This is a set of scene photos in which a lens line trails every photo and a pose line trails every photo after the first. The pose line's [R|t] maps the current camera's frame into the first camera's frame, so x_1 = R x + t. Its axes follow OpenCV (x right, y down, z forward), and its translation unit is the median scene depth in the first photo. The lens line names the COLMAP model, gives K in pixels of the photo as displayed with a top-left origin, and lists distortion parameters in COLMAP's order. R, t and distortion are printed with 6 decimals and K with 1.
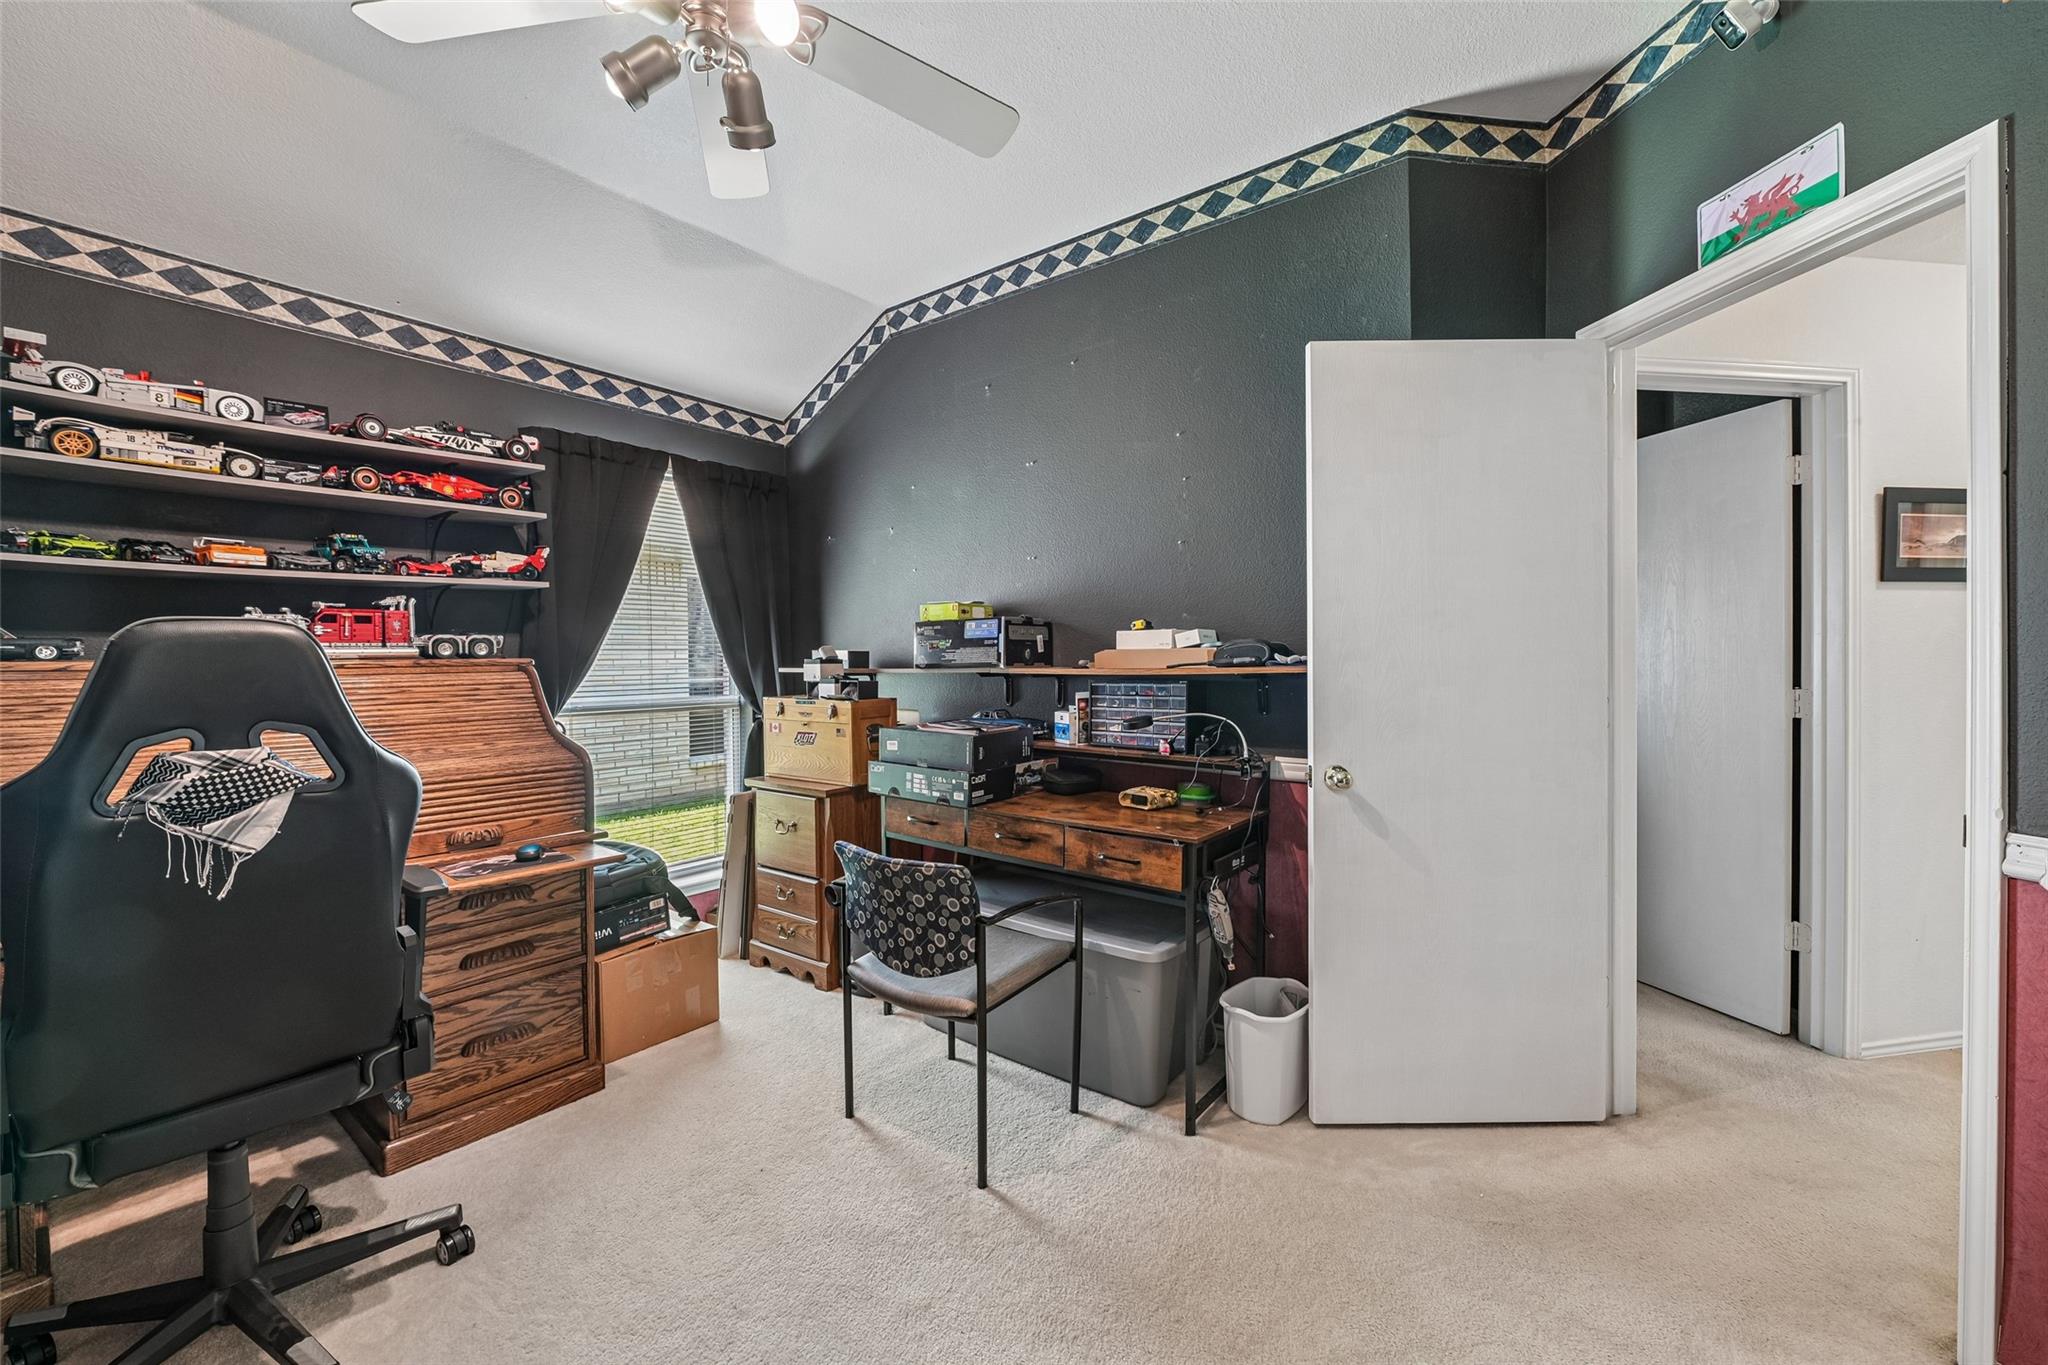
lens RADIAL K [[827.0, 0, 1026.4], [0, 827.0, 663.3], [0, 0, 1]] dist [-0.001659, -0.000296]
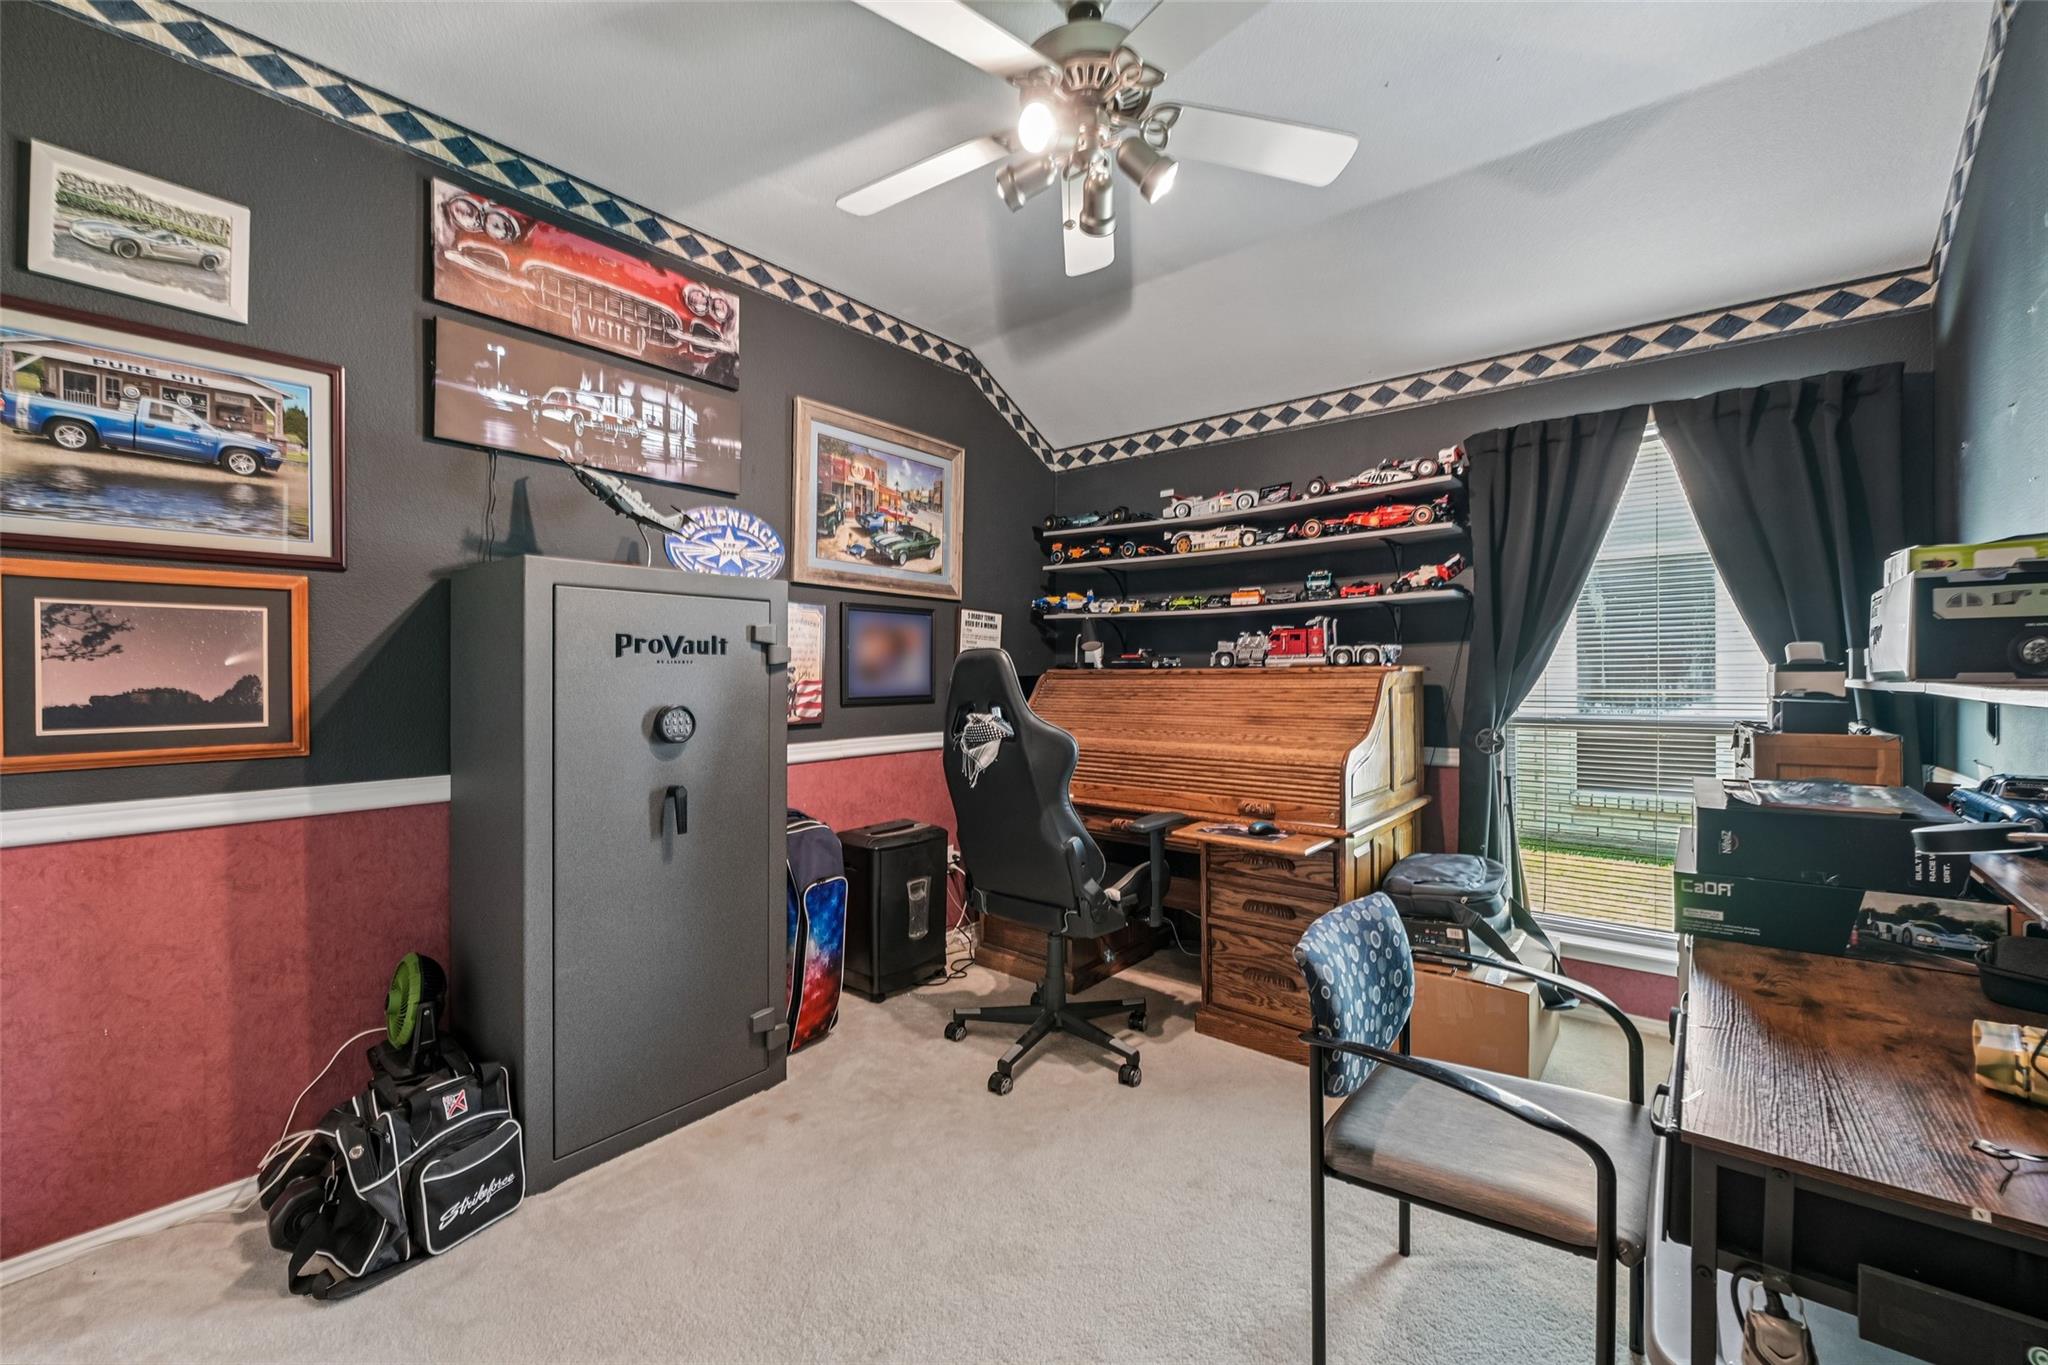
lens RADIAL K [[827.0, 0, 1026.4], [0, 827.0, 663.3], [0, 0, 1]] dist [-0.001659, -0.000296]
pose [[-0.035936, -0.004949, -0.999342, 0.545652], [0.000990, 0.999987, -0.004988, -0.004740], [0.999354, -0.001169, -0.035931, 0.628039]]
